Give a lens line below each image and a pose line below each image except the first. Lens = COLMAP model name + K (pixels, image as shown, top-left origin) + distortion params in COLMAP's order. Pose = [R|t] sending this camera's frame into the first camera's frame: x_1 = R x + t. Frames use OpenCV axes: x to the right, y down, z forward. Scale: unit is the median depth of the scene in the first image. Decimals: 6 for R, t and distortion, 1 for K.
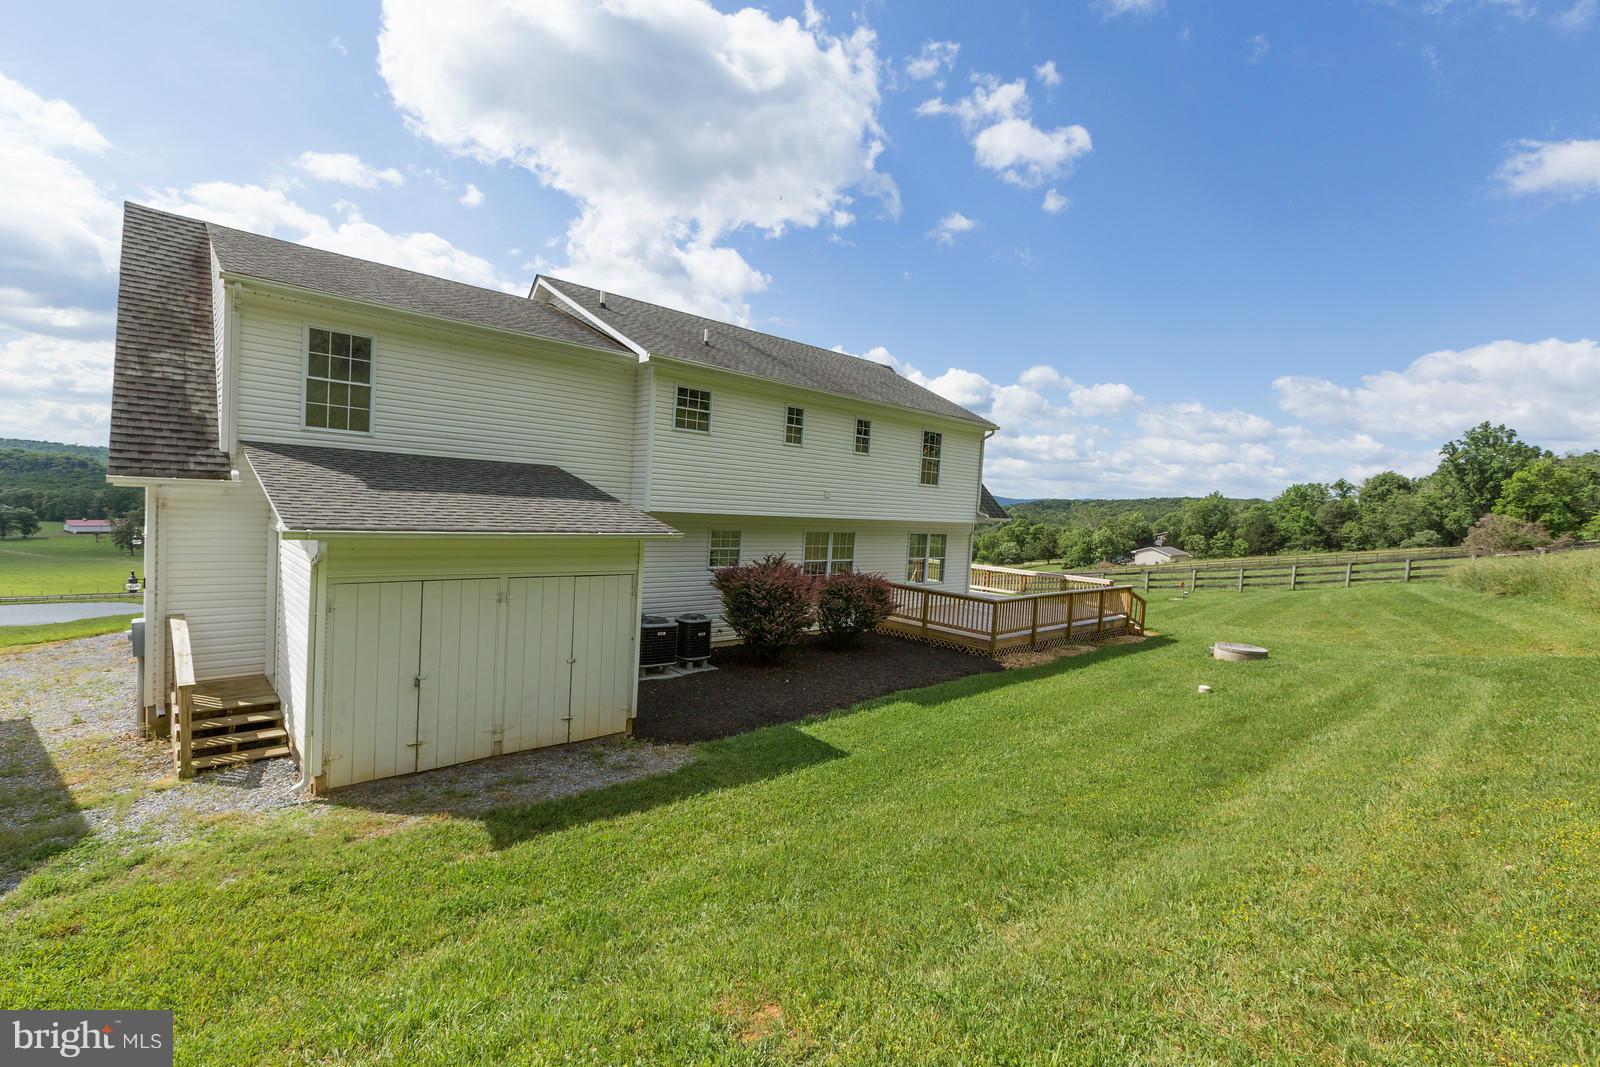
lens RADIAL K [[710.5, 0, 798.5], [0, 710.5, 530.2], [0, 0, 1]] dist [-0.001094, -0.000180]
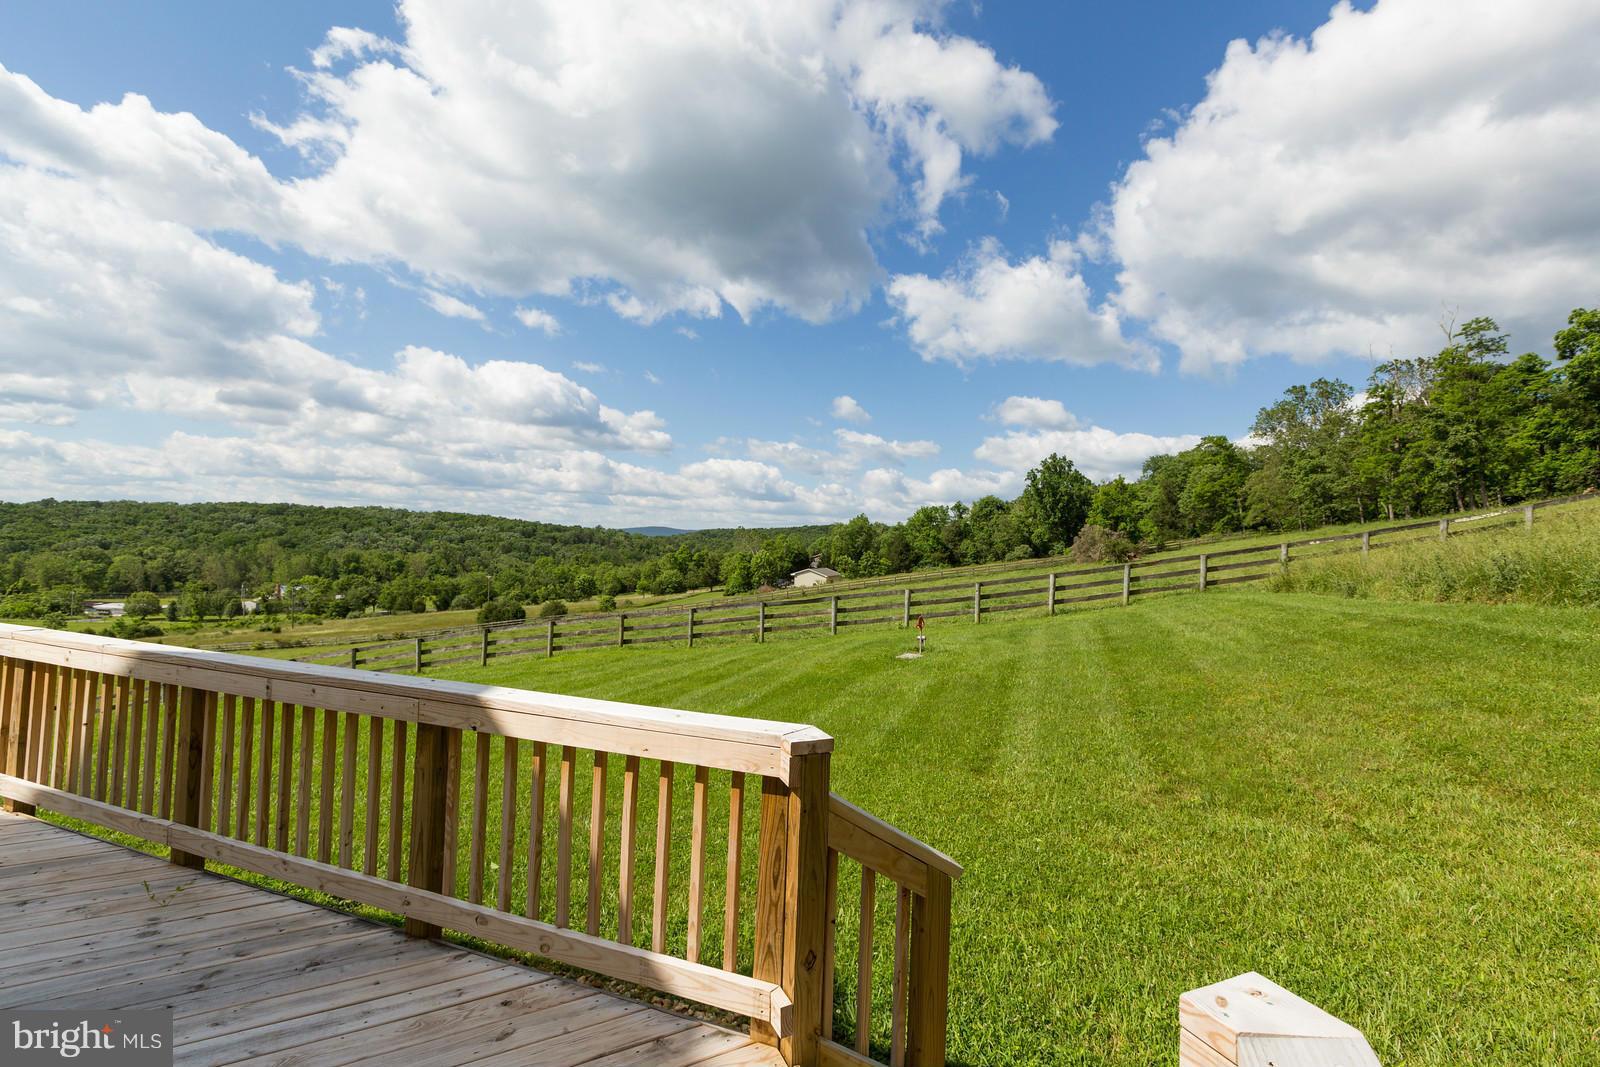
lens RADIAL K [[710.5, 0, 798.5], [0, 710.5, 530.2], [0, 0, 1]] dist [-0.001094, -0.000180]
pose [[0.898271, -0.014976, 0.439187, 0.046784], [0.034567, 0.998730, -0.036644, 0.005432], [-0.438080, 0.048098, 0.897648, 0.107865]]
